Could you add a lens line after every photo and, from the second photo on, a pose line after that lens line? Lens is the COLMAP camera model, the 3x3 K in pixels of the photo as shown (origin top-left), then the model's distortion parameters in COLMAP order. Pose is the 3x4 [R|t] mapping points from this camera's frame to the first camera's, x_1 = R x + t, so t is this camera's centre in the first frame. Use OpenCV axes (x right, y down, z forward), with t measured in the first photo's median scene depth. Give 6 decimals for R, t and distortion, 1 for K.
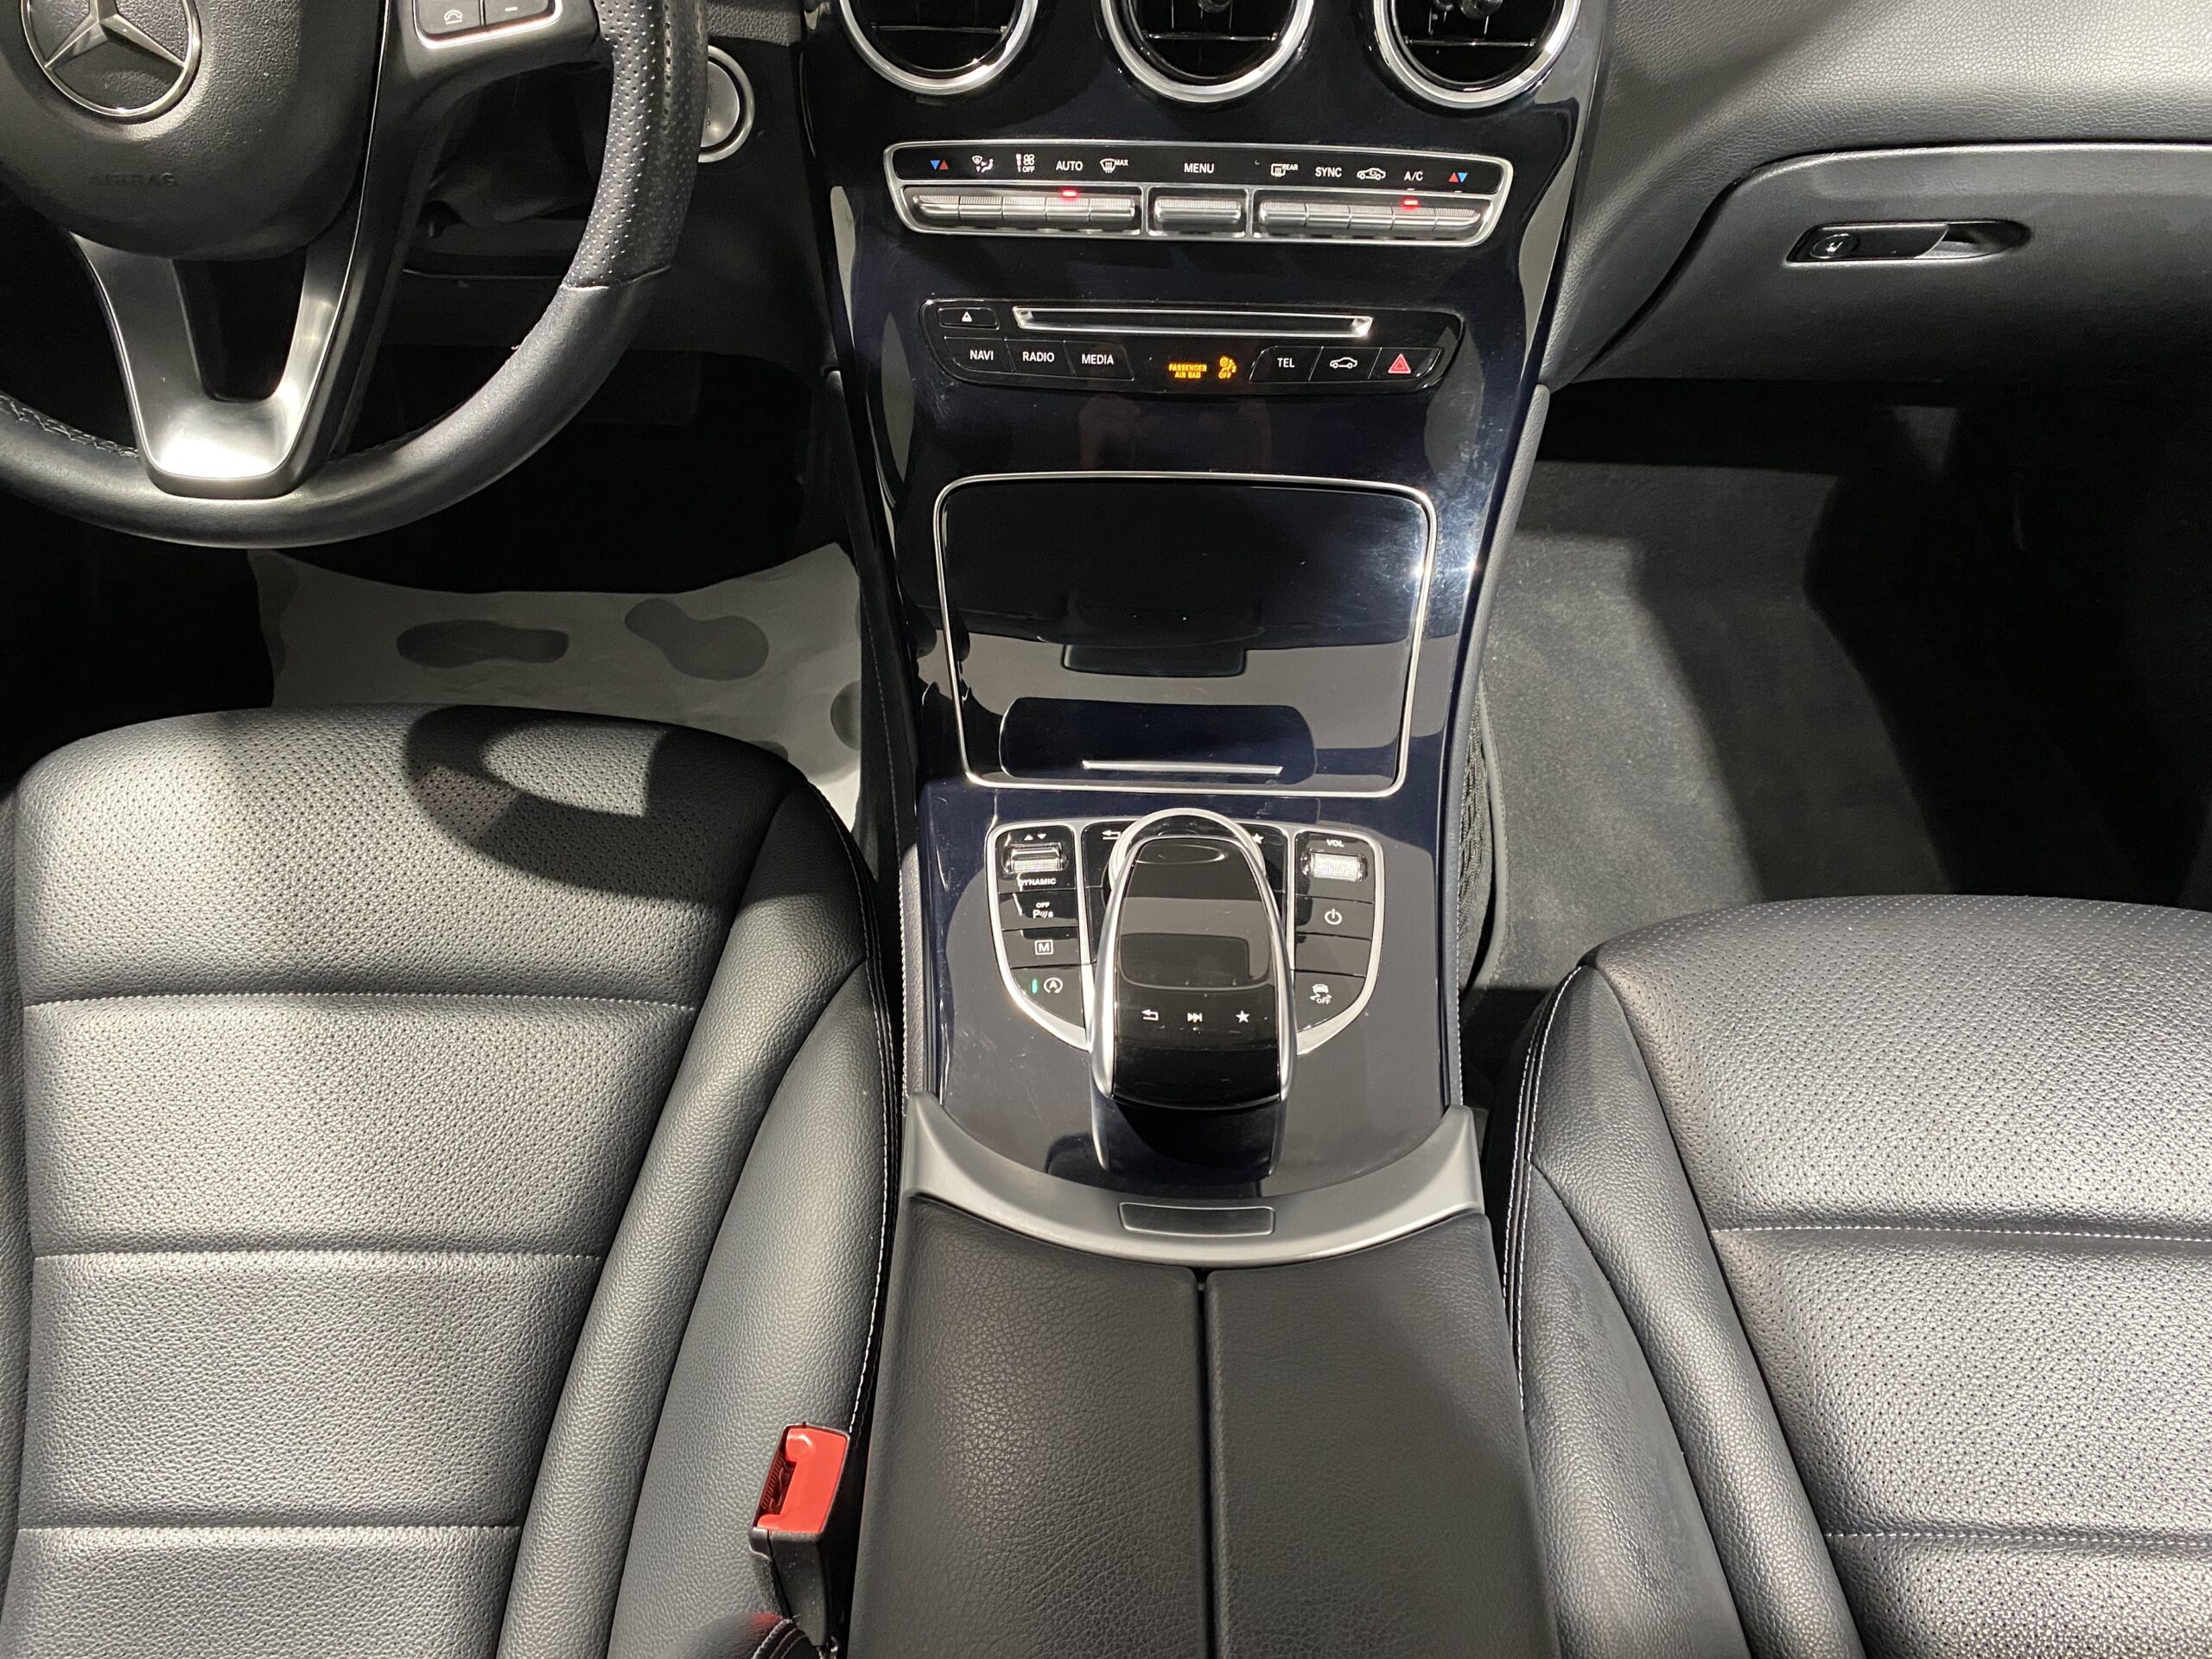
lens RADIAL K [[1688.8, 0, 1096.7], [0, 1688.8, 827.1], [0, 0, 1]] dist [0.037079, -0.057878]
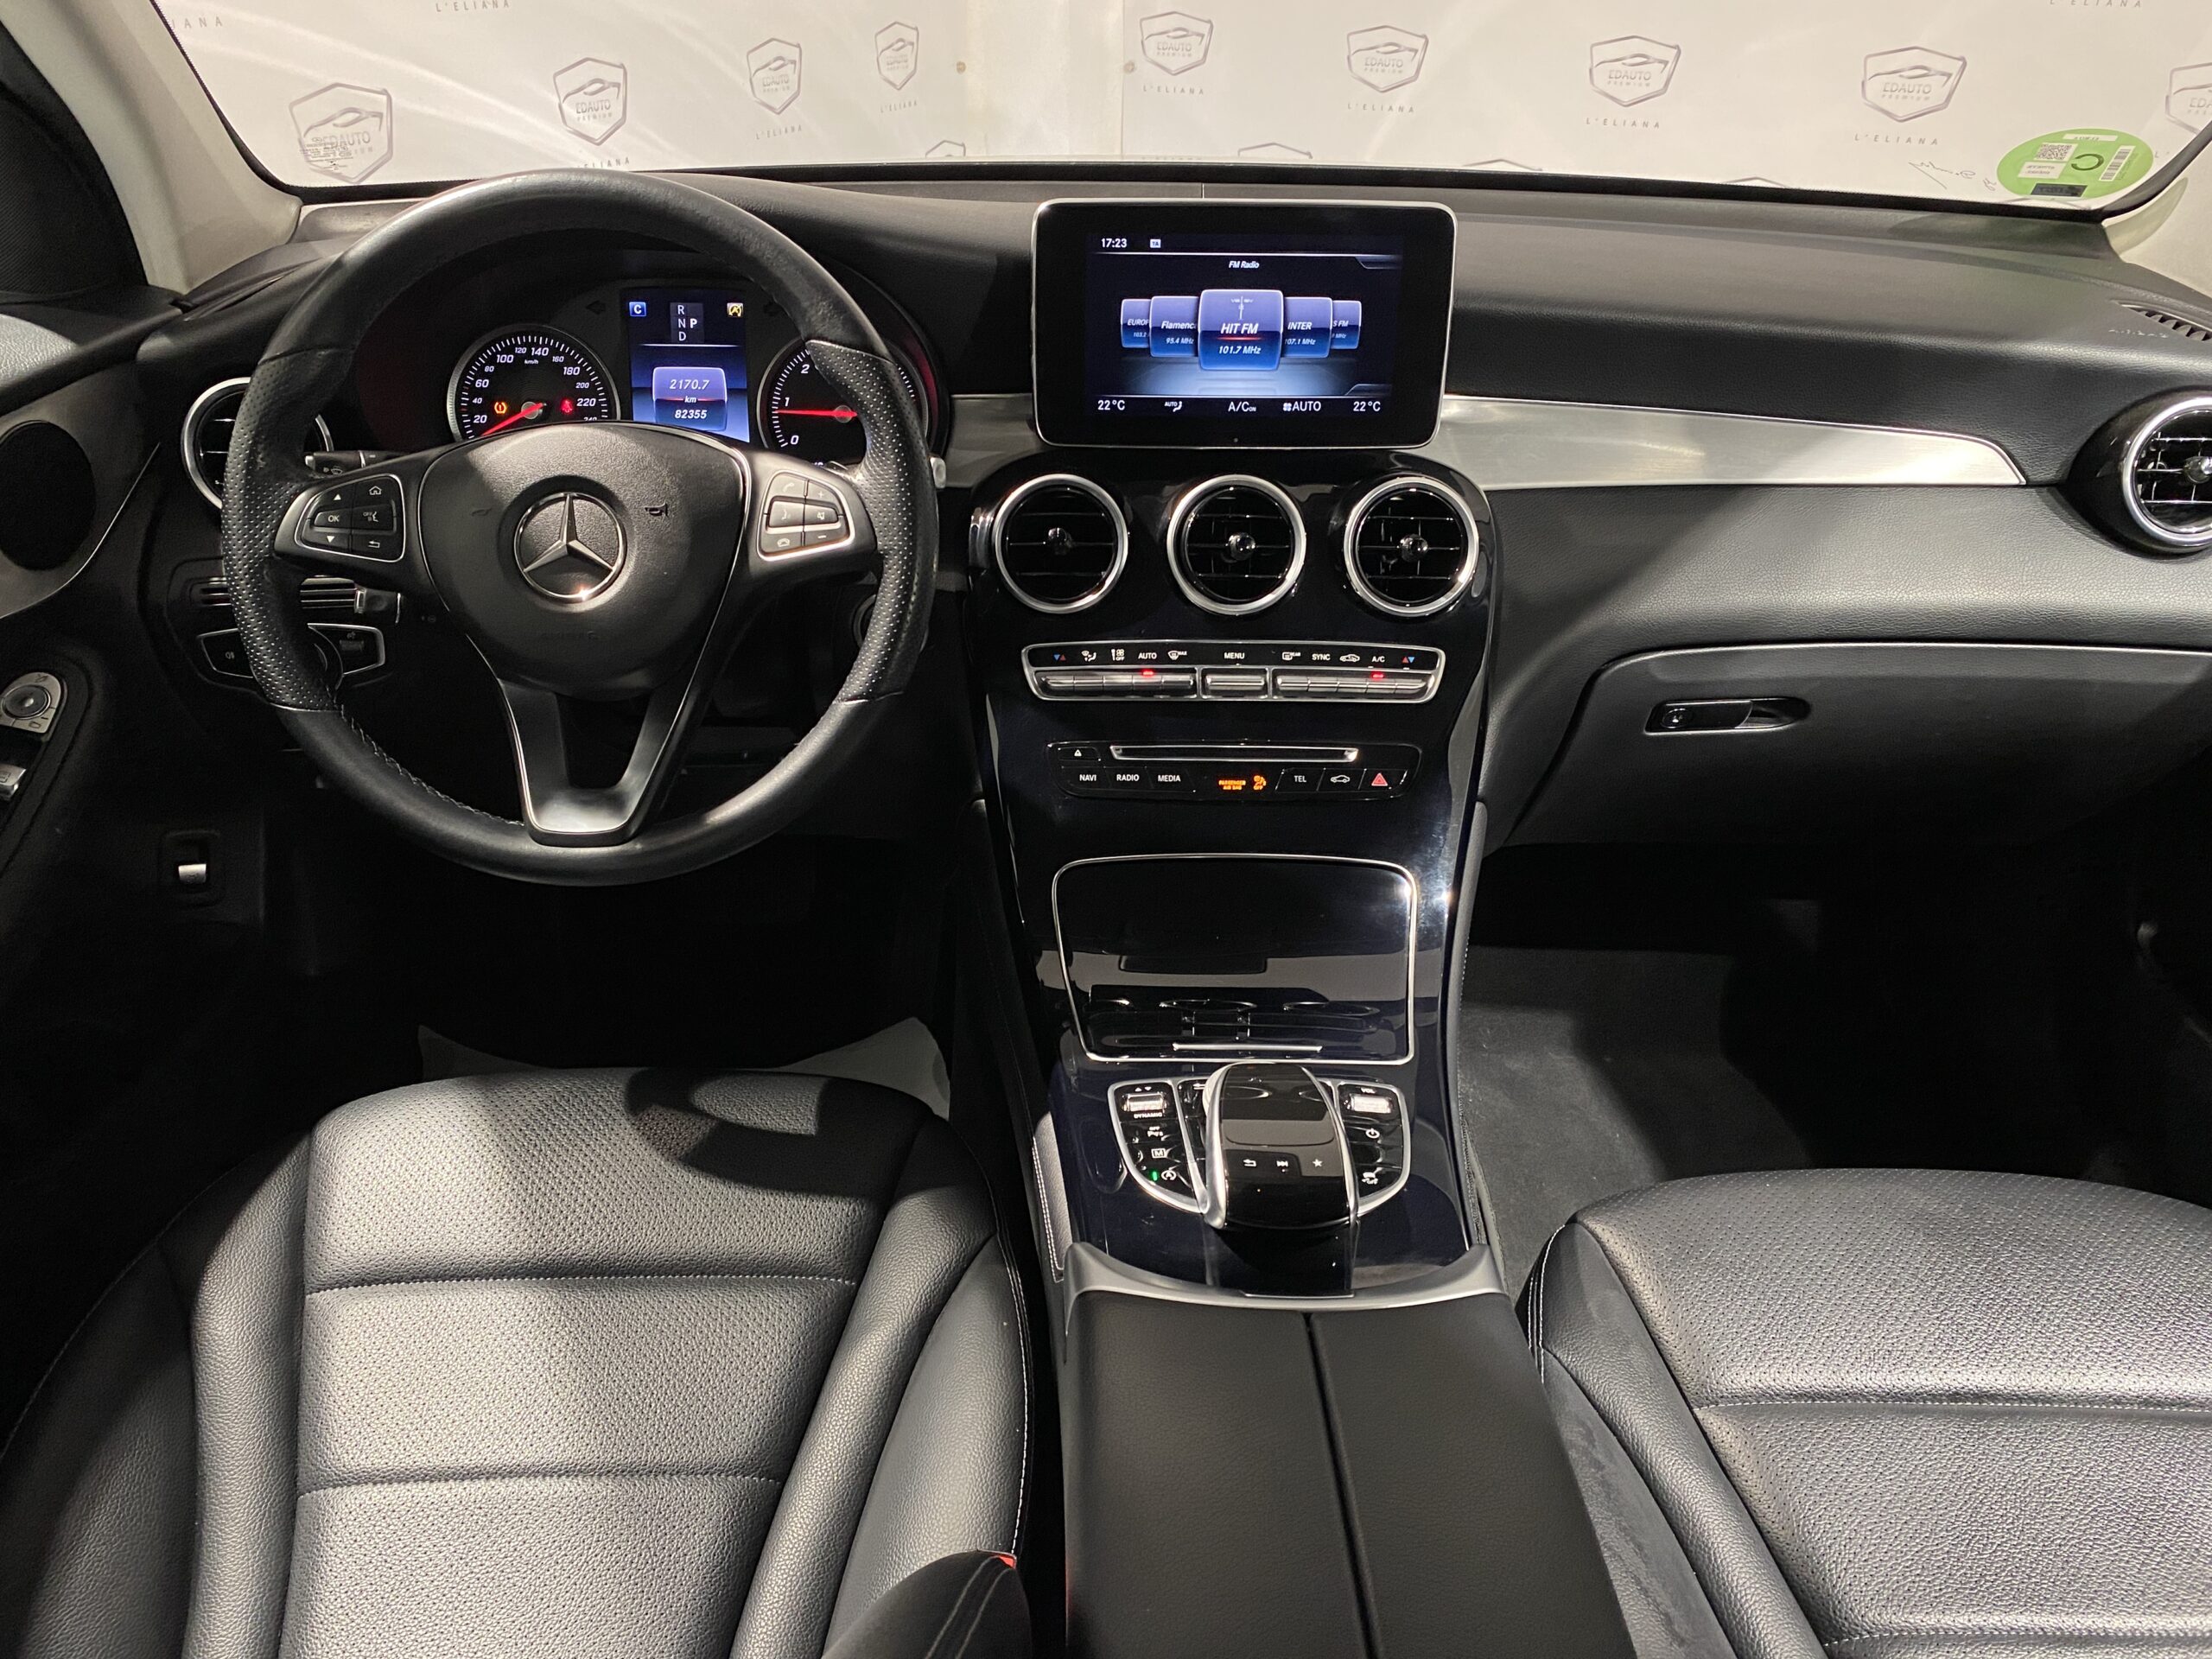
lens RADIAL K [[1672.3, 0, 1087.3], [0, 1672.3, 818.0], [0, 0, 1]] dist [0.052157, -0.056381]
pose [[0.999680, -0.014492, 0.020721, -0.100999], [0.021321, 0.923652, -0.382638, 0.300415], [-0.013594, 0.382957, 0.923666, -0.297628]]
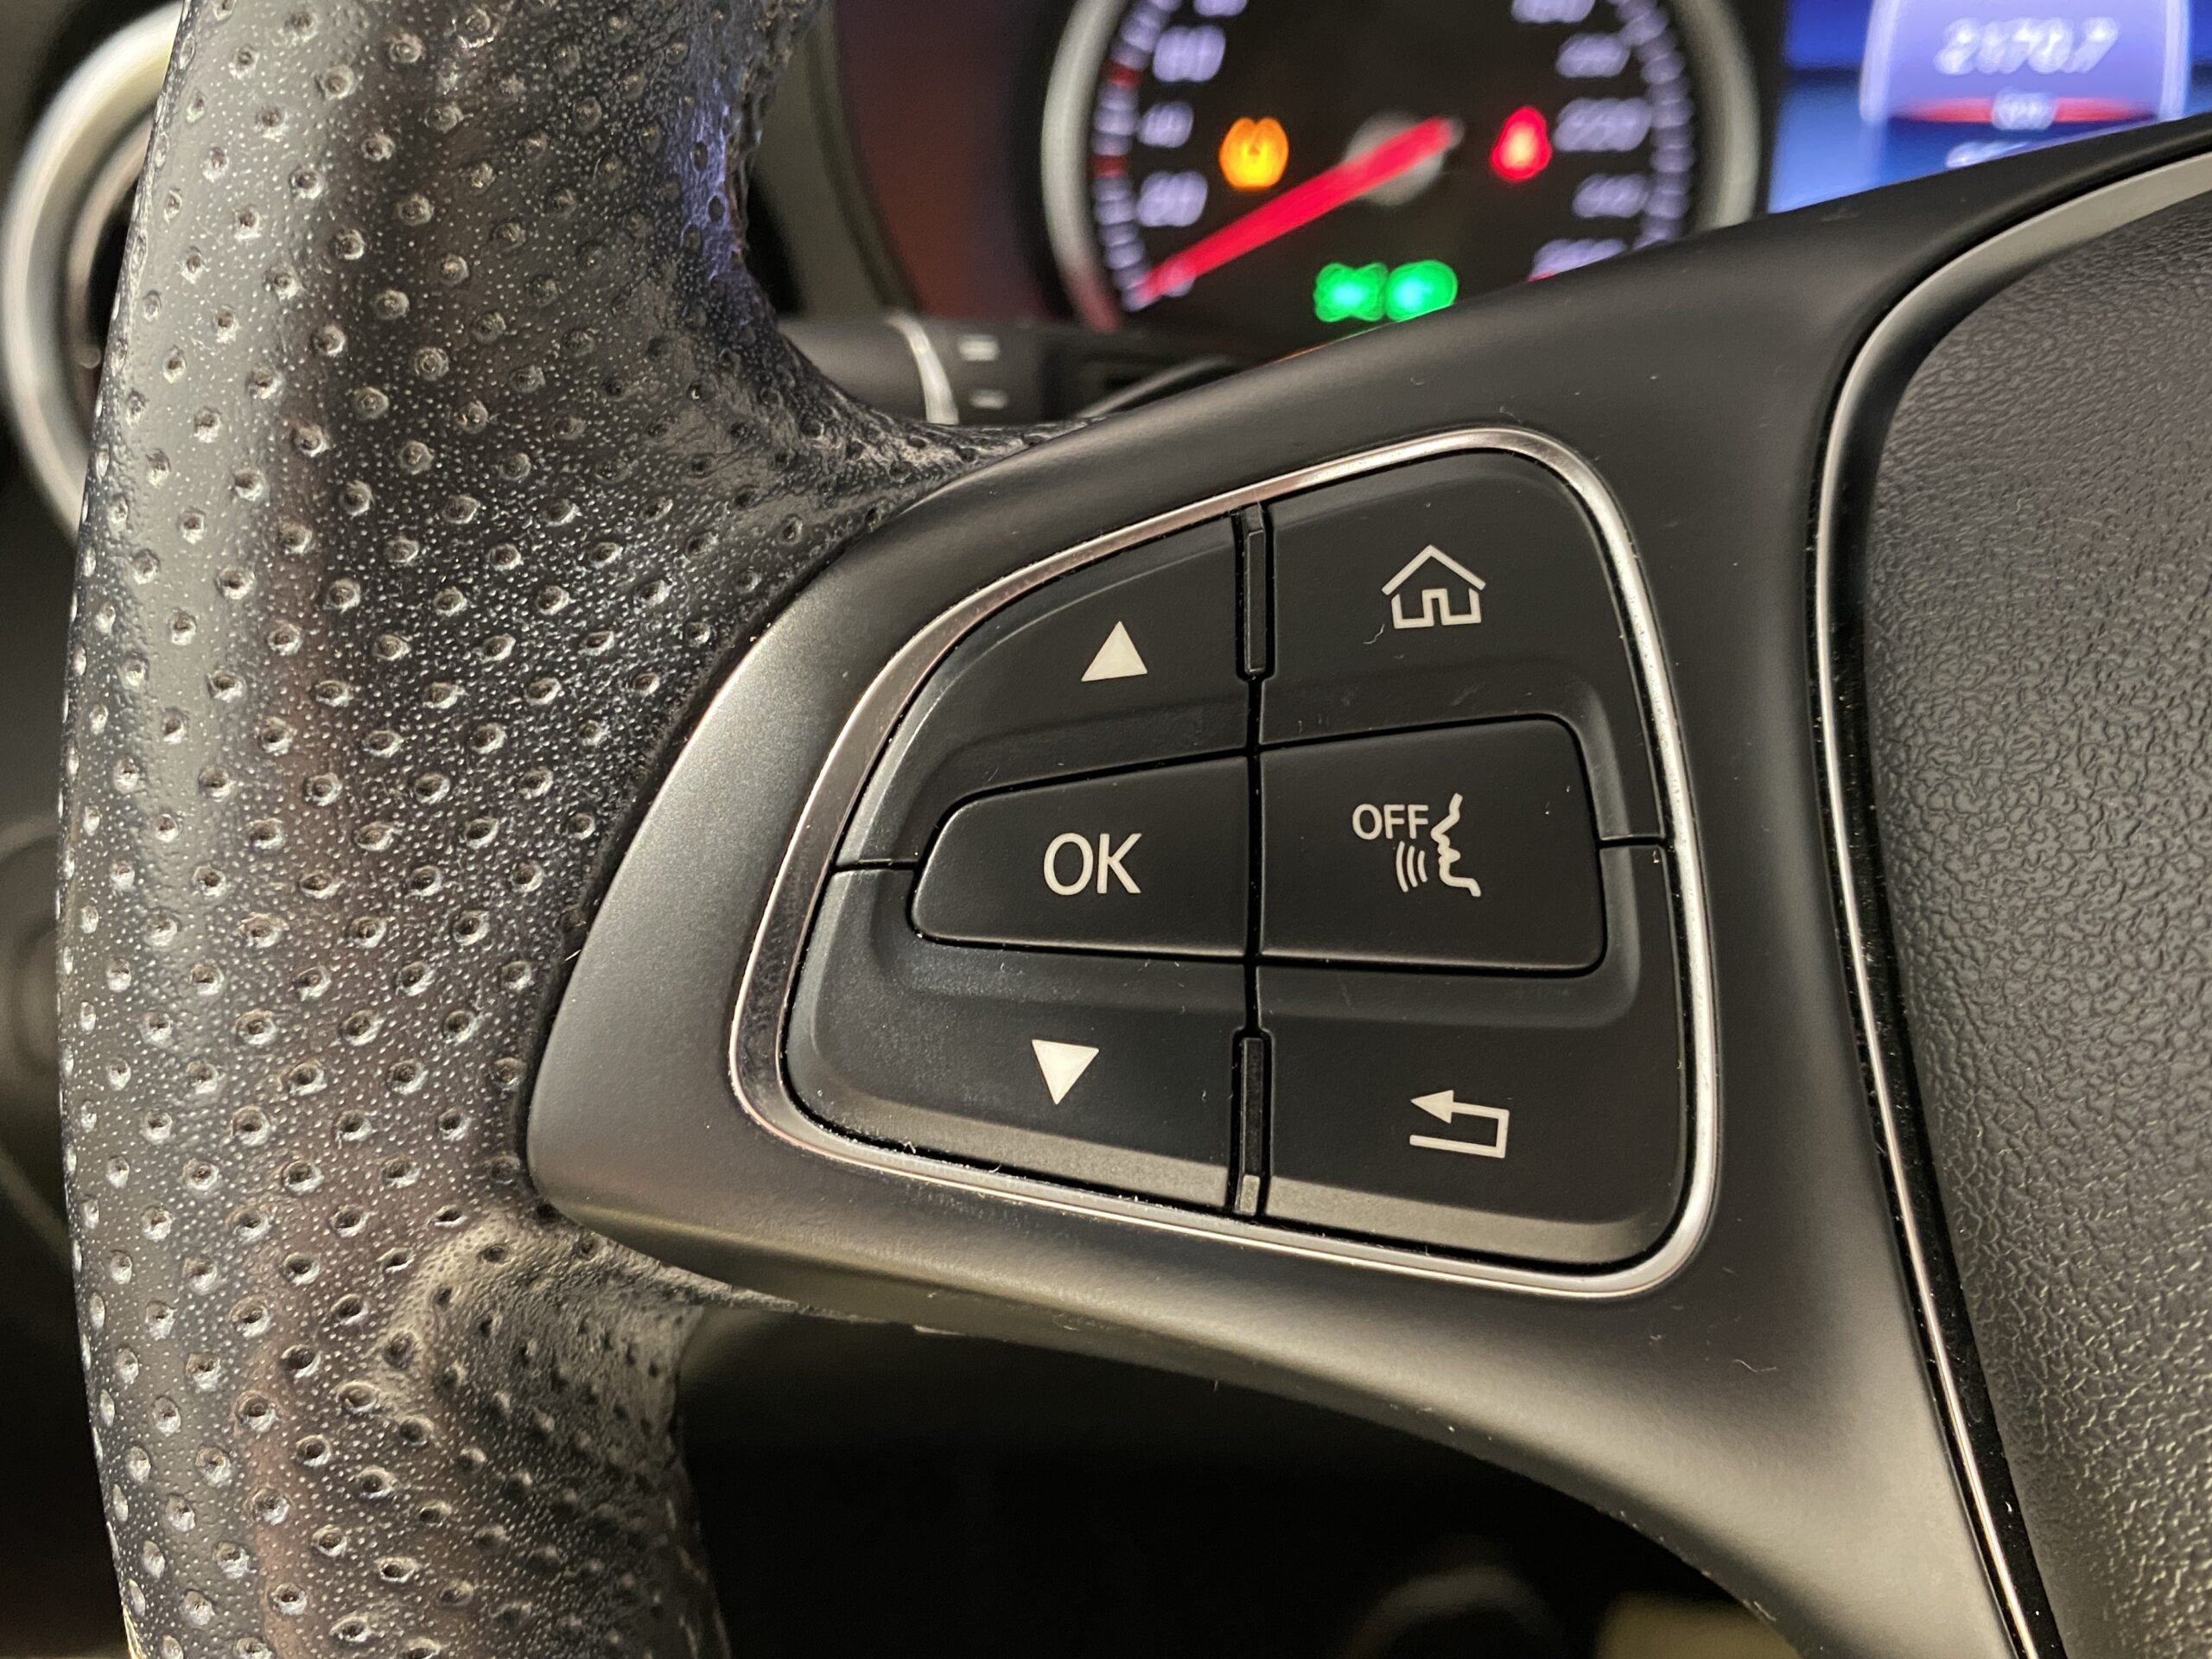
lens RADIAL K [[1862.0, 0, 989.9], [0, 1862.0, 815.1], [0, 0, 1]] dist [0.028337, -0.020890]
pose [[0.994197, 0.028940, -0.103611, -0.628709], [-0.064776, 0.930004, -0.361795, -0.354604], [0.085888, 0.366407, 0.926482, 0.657863]]
